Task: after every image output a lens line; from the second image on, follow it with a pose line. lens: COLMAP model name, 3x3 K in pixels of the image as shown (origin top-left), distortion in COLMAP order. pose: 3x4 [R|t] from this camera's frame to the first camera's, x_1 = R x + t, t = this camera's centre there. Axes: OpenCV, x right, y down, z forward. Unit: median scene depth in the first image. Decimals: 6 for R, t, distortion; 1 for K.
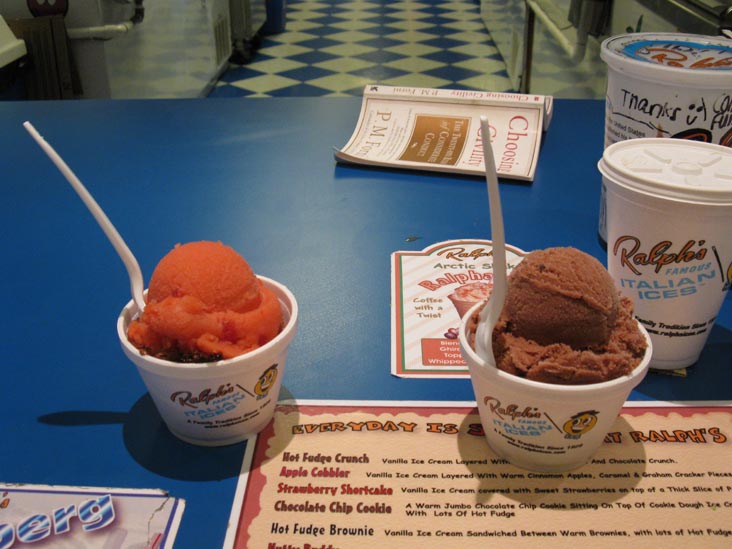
lens RADIAL K [[816.2, 0, 366.0], [0, 816.2, 274.5], [0, 0, 1]] dist [-0.216900, 0.309663]
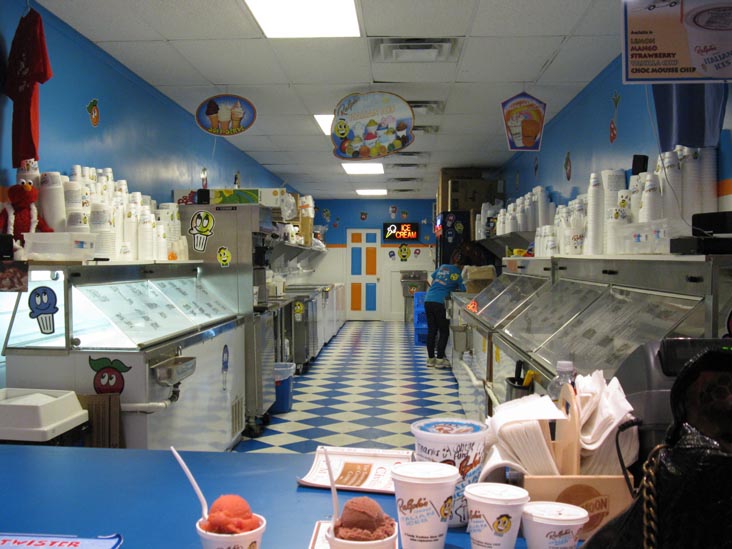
lens RADIAL K [[816.2, 0, 366.0], [0, 816.2, 274.5], [0, 0, 1]] dist [-0.216900, 0.309663]
pose [[0.999845, 0.009225, -0.014983, 0.136394], [-0.014919, 0.895942, -0.443920, 0.236234], [0.009329, 0.444075, 0.895941, -0.836279]]
